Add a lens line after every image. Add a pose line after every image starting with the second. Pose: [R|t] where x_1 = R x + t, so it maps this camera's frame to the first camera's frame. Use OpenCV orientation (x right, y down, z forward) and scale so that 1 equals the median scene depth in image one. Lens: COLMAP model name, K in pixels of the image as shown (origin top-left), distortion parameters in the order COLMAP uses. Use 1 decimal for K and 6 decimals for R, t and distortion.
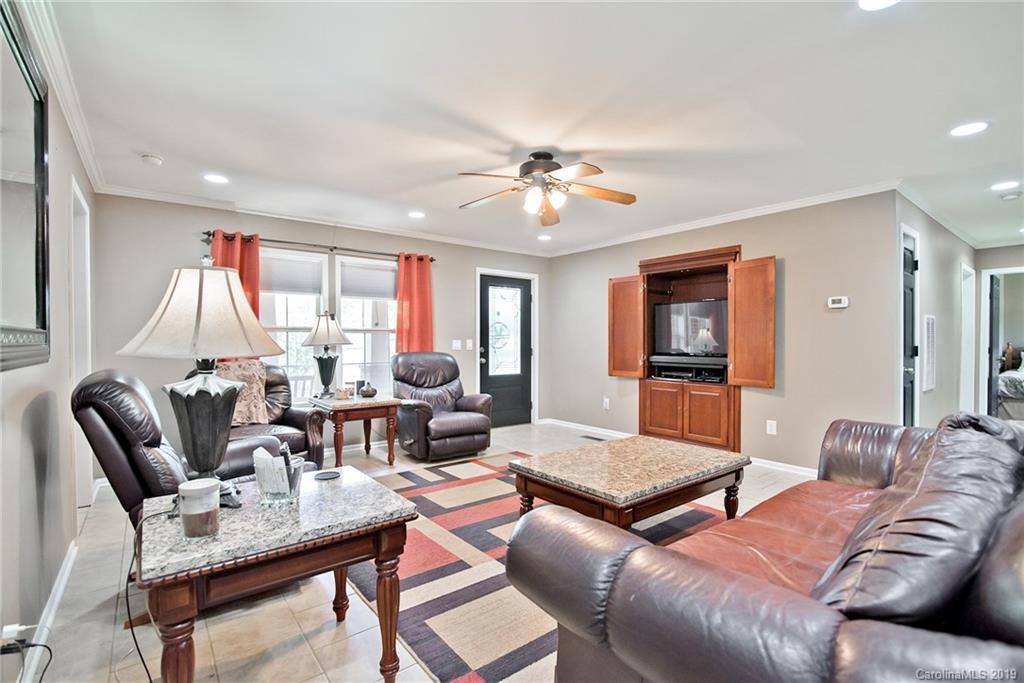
lens RADIAL K [[475.2, 0, 514.7], [0, 475.2, 342.6], [0, 0, 1]] dist [-0.021534, 0.005543]
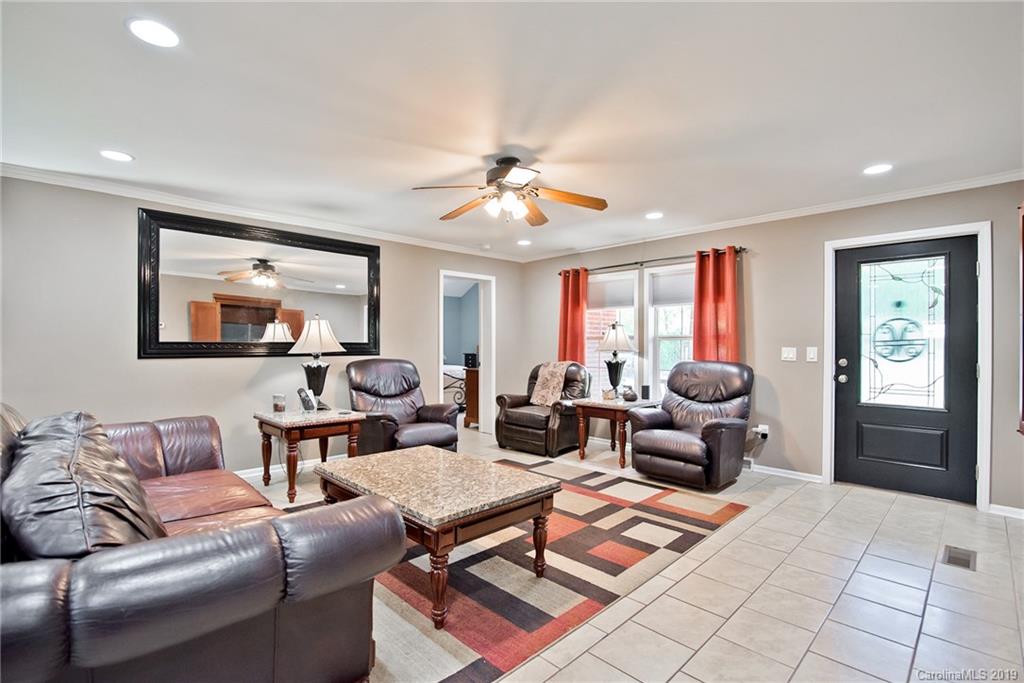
lens RADIAL K [[475.2, 0, 516.5], [0, 475.2, 345.0], [0, 0, 1]] dist [-0.021534, 0.005543]
pose [[0.109542, 0.000704, -0.993982, 0.719623], [-0.007439, 0.999972, -0.000112, -0.007905], [0.993954, 0.007407, 0.109544, 0.631187]]
